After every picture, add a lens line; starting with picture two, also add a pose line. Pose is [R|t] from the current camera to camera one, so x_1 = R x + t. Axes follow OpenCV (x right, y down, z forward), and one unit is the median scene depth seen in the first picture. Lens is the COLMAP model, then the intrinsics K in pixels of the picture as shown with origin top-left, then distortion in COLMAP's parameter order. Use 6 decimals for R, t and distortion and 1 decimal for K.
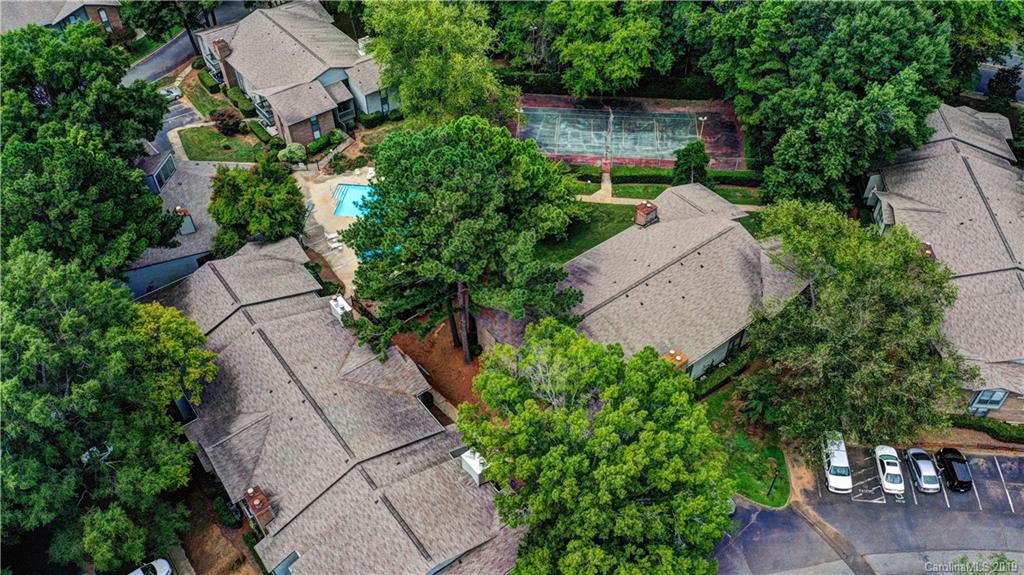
lens RADIAL K [[792.4, 0, 511.7], [0, 792.4, 287.9], [0, 0, 1]] dist [-0.021215, -0.021146]
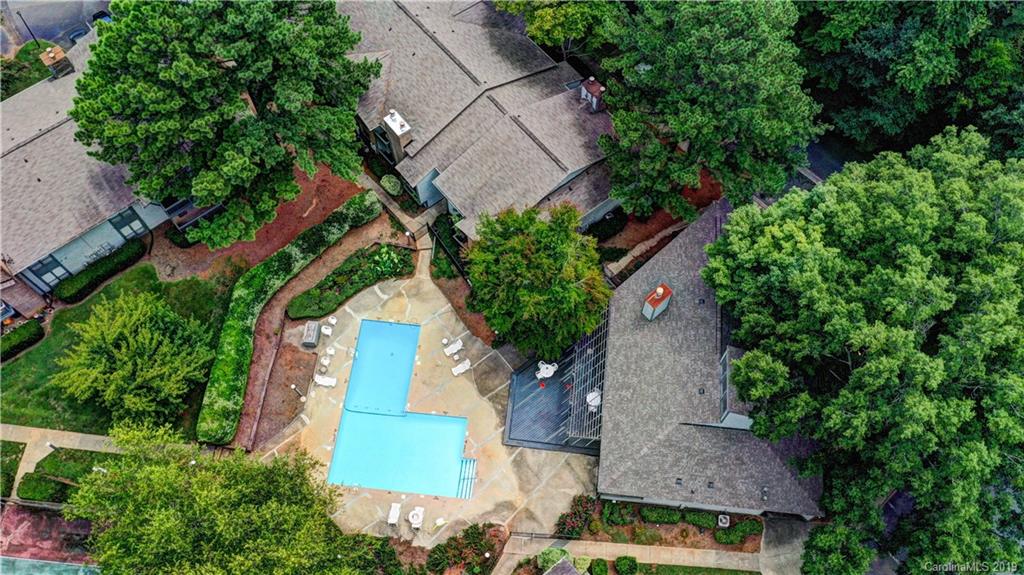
lens RADIAL K [[792.4, 0, 516.2], [0, 792.4, 284.1], [0, 0, 1]] dist [-0.021215, -0.021146]
pose [[-0.999716, 0.021824, 0.009622, -0.256626], [0.002602, -0.301212, 0.953554, -0.630883], [0.023708, 0.953307, 0.301070, 0.659148]]
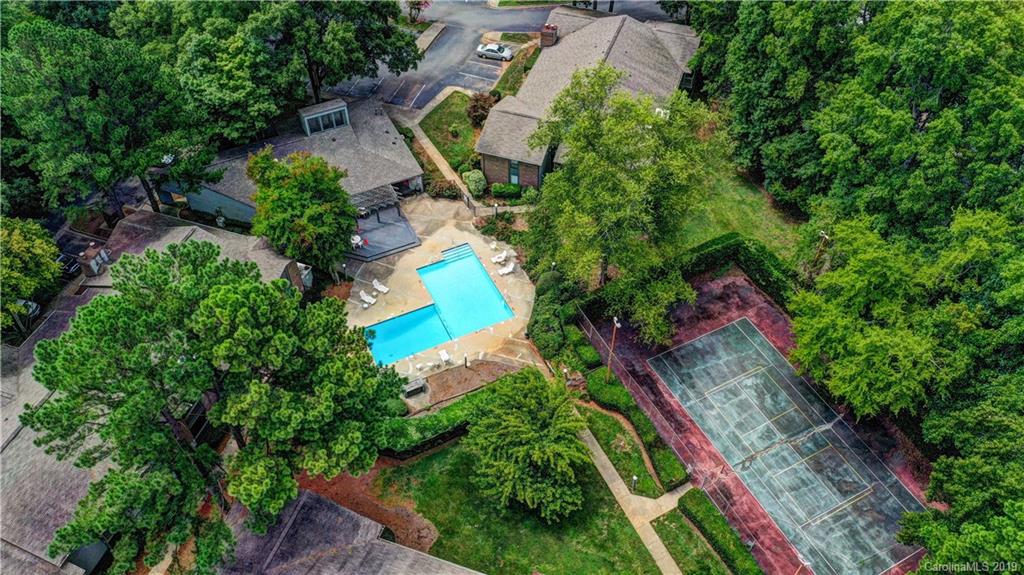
lens RADIAL K [[792.4, 0, 511.3], [0, 792.4, 286.0], [0, 0, 1]] dist [-0.021215, -0.021146]
pose [[0.545368, 0.626178, -0.557203, 0.279321], [-0.589206, 0.759203, 0.276492, -0.341884], [0.596163, 0.177518, 0.782992, 0.392170]]
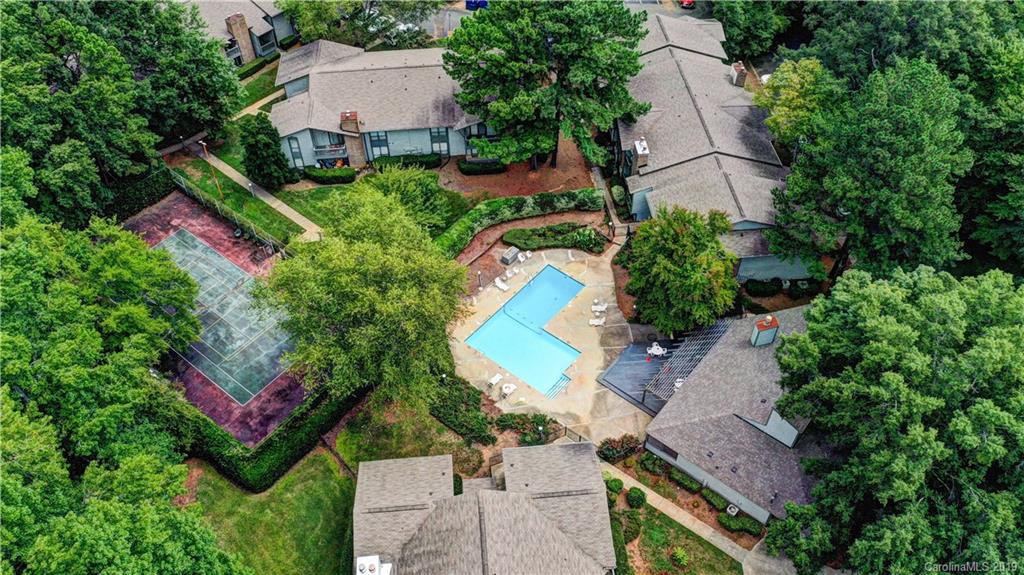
lens RADIAL K [[792.4, 0, 512.9], [0, 792.4, 288.8], [0, 0, 1]] dist [-0.021215, -0.021146]
pose [[-0.844399, -0.383017, 0.374550, -0.415143], [0.387992, 0.044853, 0.920571, -0.808059], [-0.369394, 0.922652, 0.110734, 0.821854]]
